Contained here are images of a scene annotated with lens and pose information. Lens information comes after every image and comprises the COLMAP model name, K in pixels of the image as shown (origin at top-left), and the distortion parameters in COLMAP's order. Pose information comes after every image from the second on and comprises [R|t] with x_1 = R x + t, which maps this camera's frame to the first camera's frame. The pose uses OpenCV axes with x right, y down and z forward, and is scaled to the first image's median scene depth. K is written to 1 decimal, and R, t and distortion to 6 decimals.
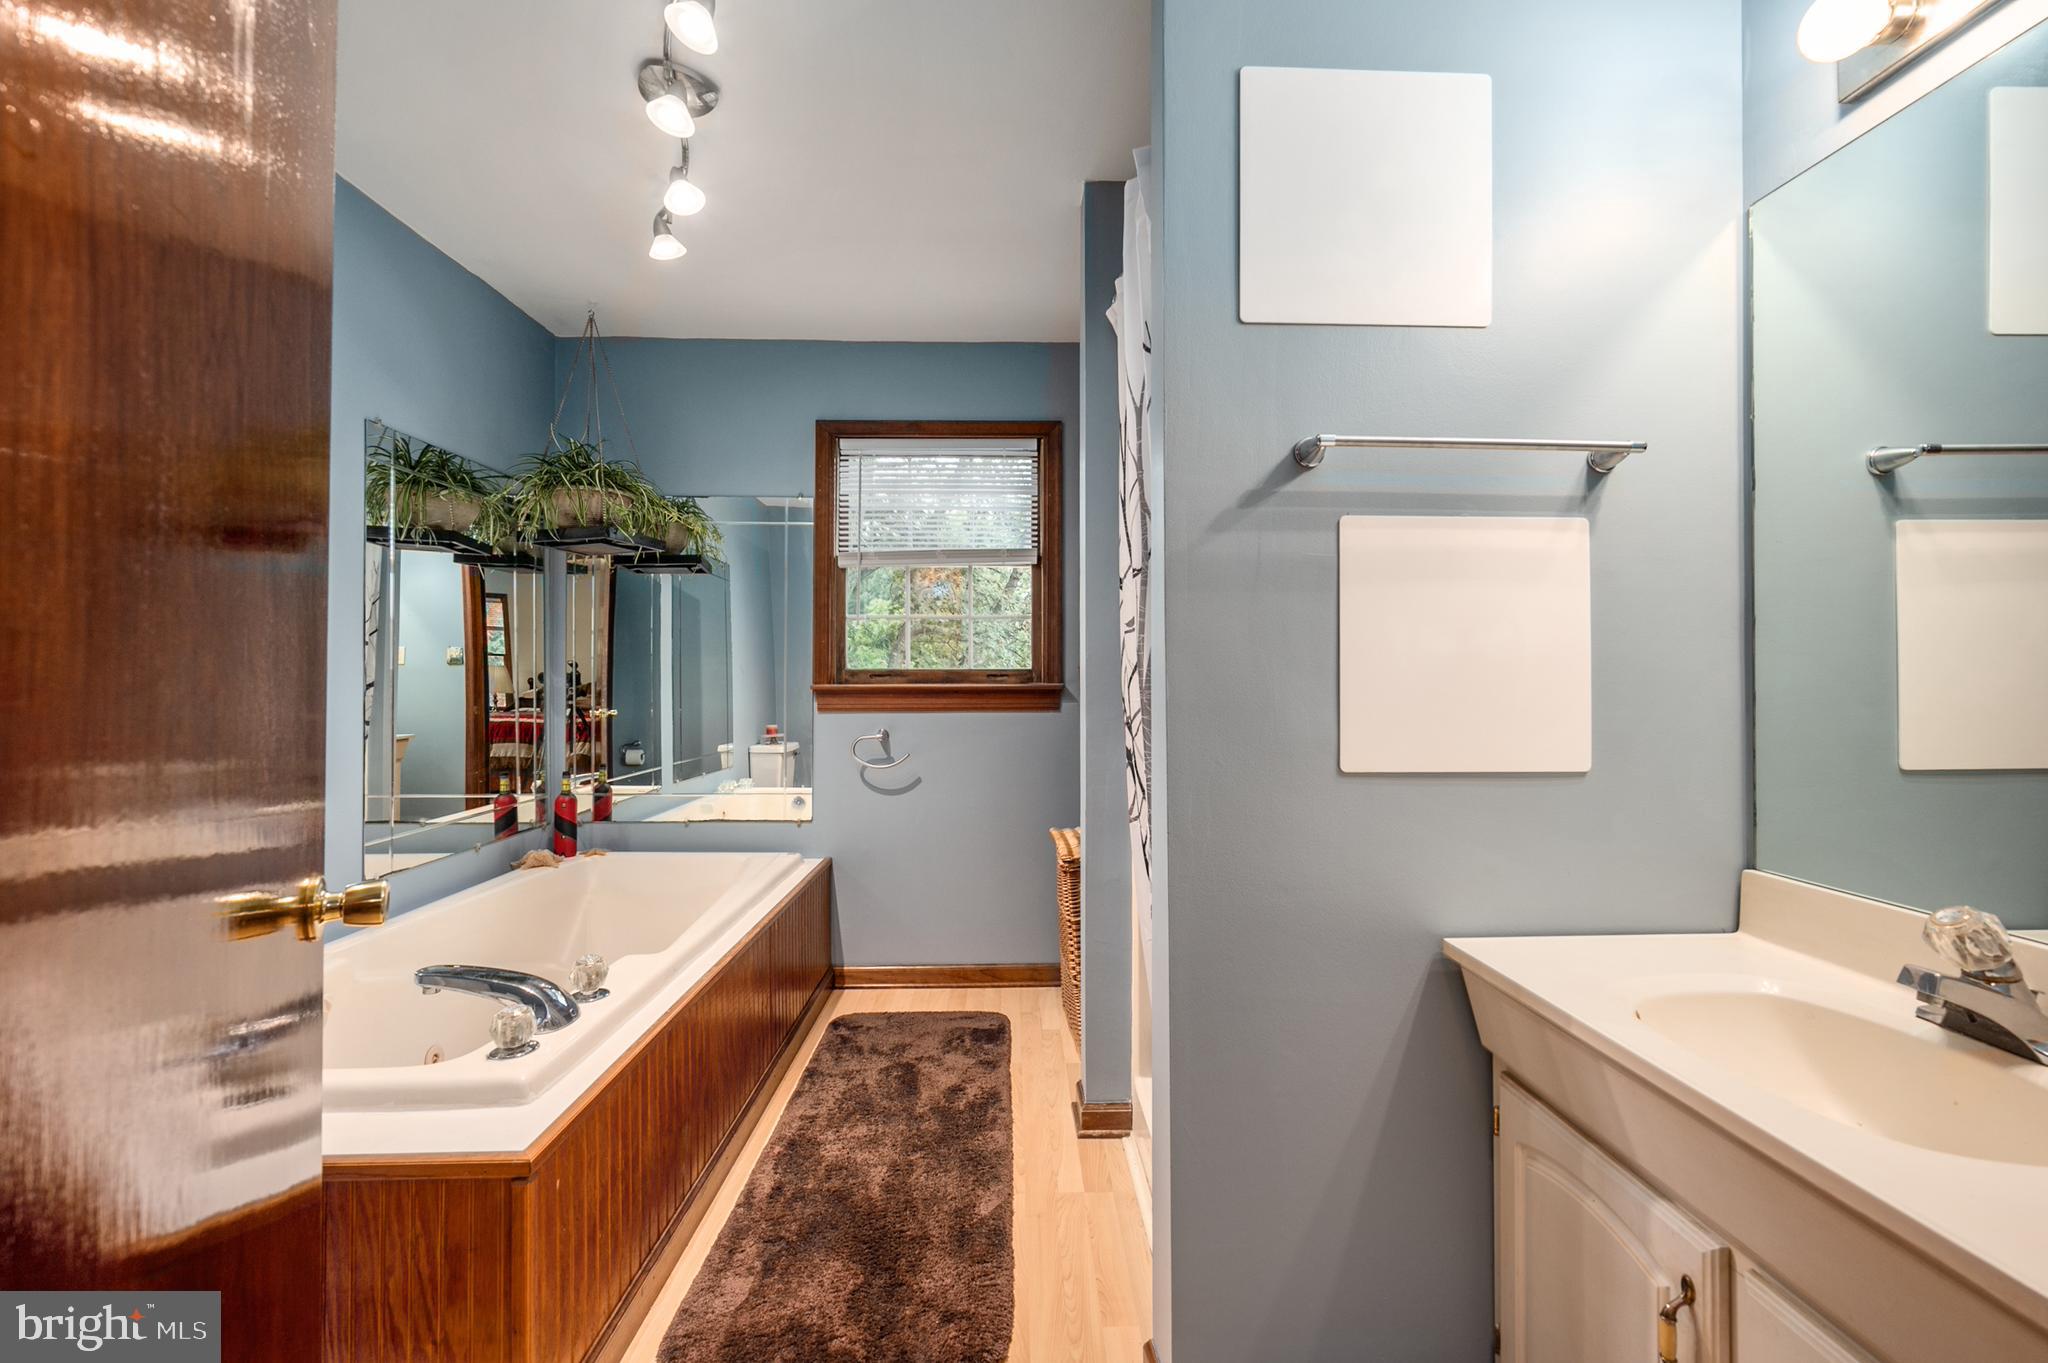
lens RADIAL K [[863.4, 0, 1024.0], [0, 863.4, 681.5], [0, 0, 1]] dist [0.001609, 0.000175]
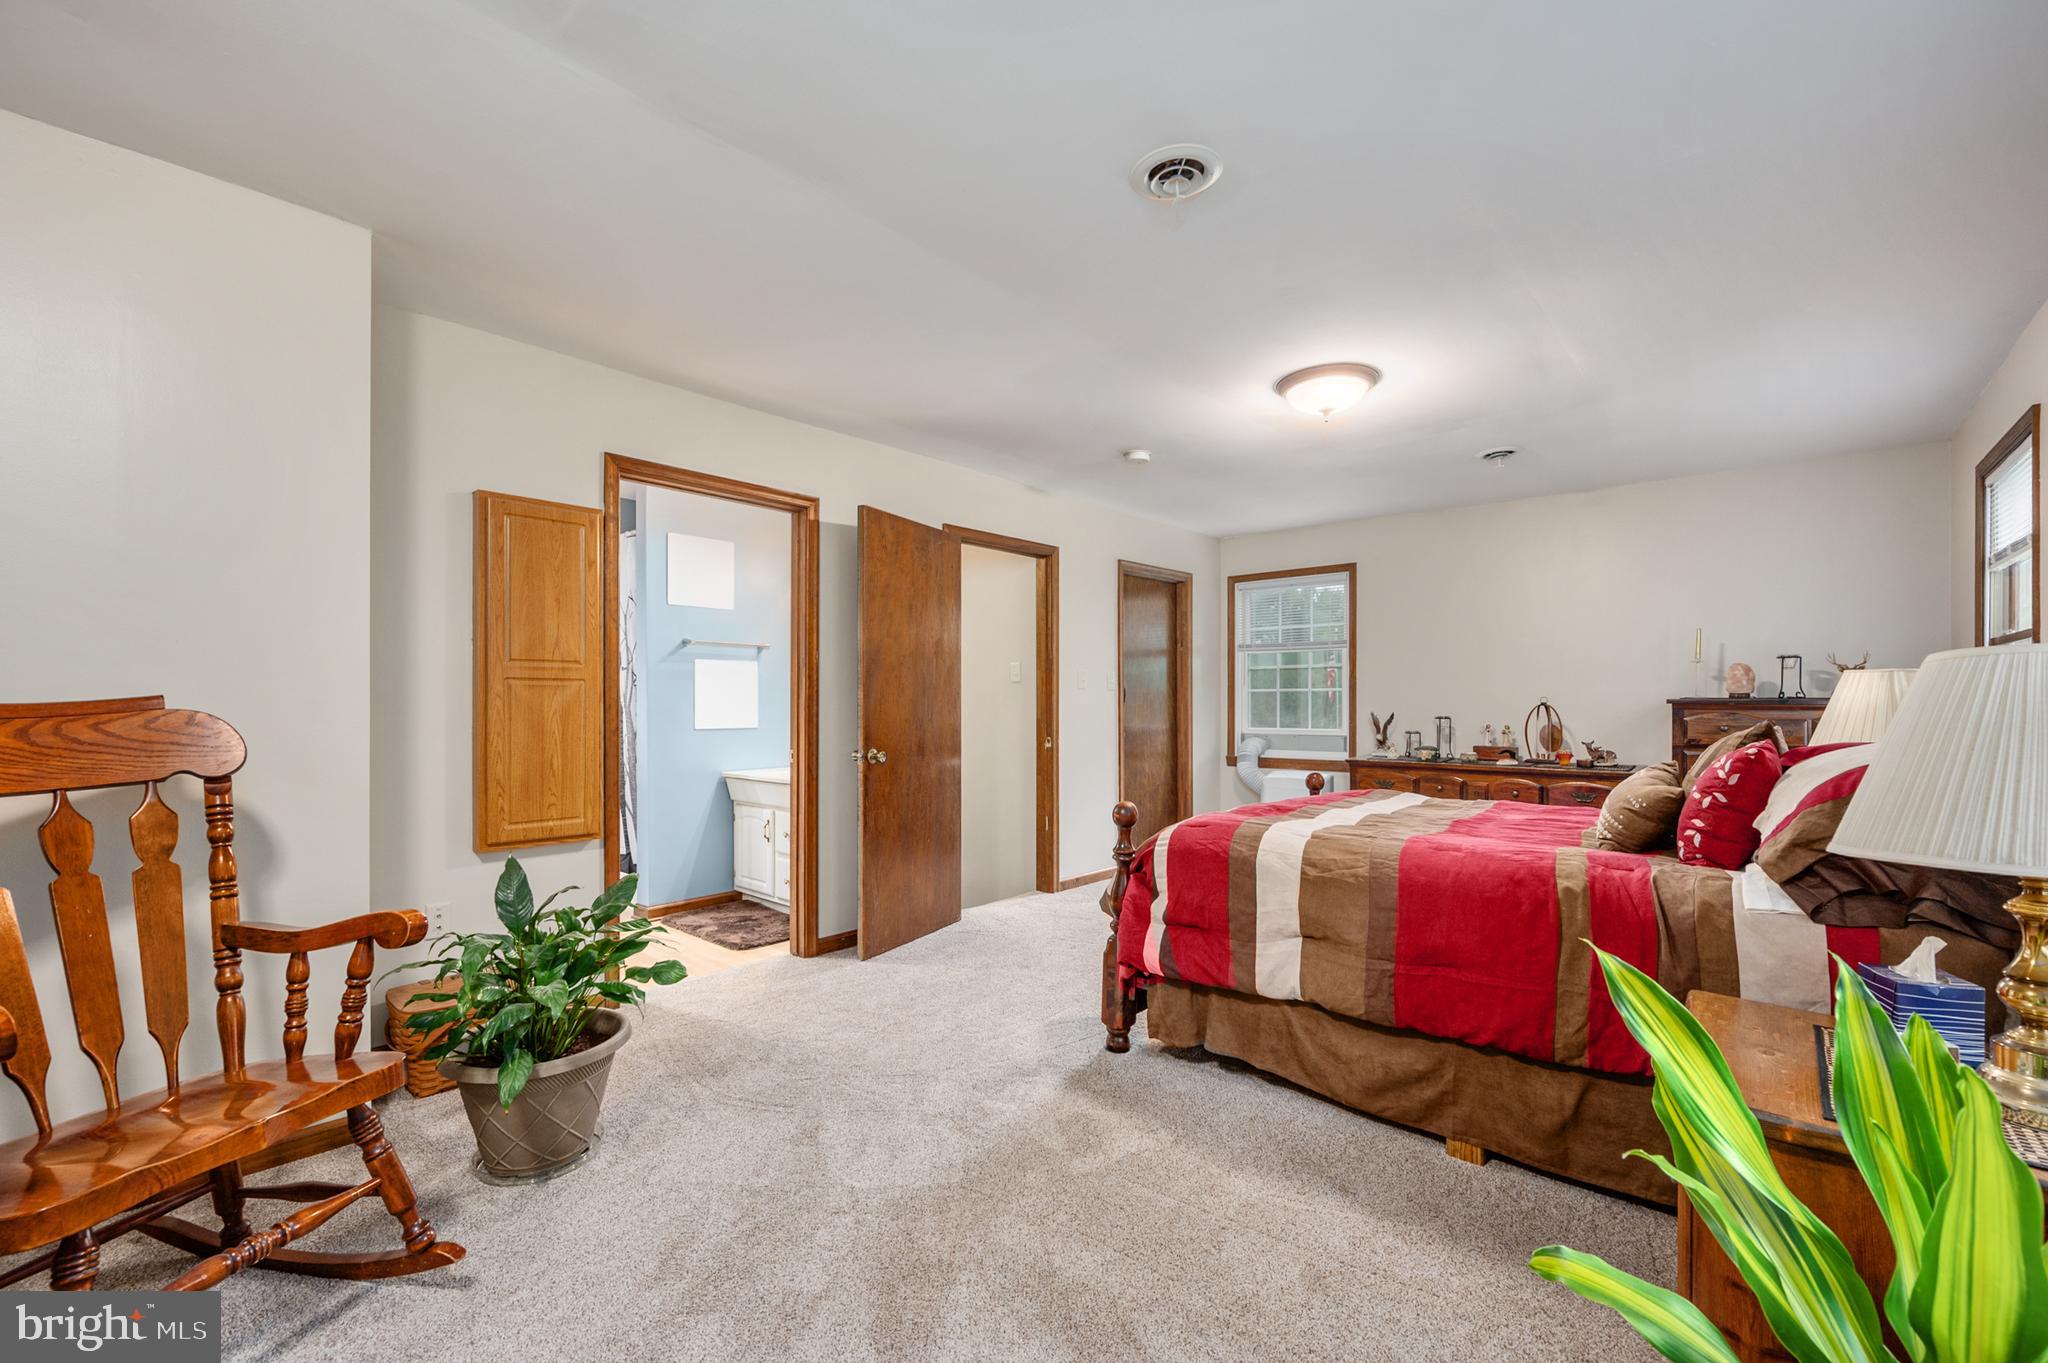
lens RADIAL K [[863.4, 0, 1024.0], [0, 863.4, 681.5], [0, 0, 1]] dist [0.001609, 0.000175]
pose [[0.676374, 0.012229, 0.736457, -1.376879], [-0.000417, 0.999868, -0.016221, -0.038683], [-0.736559, 0.010664, 0.676290, -2.481896]]
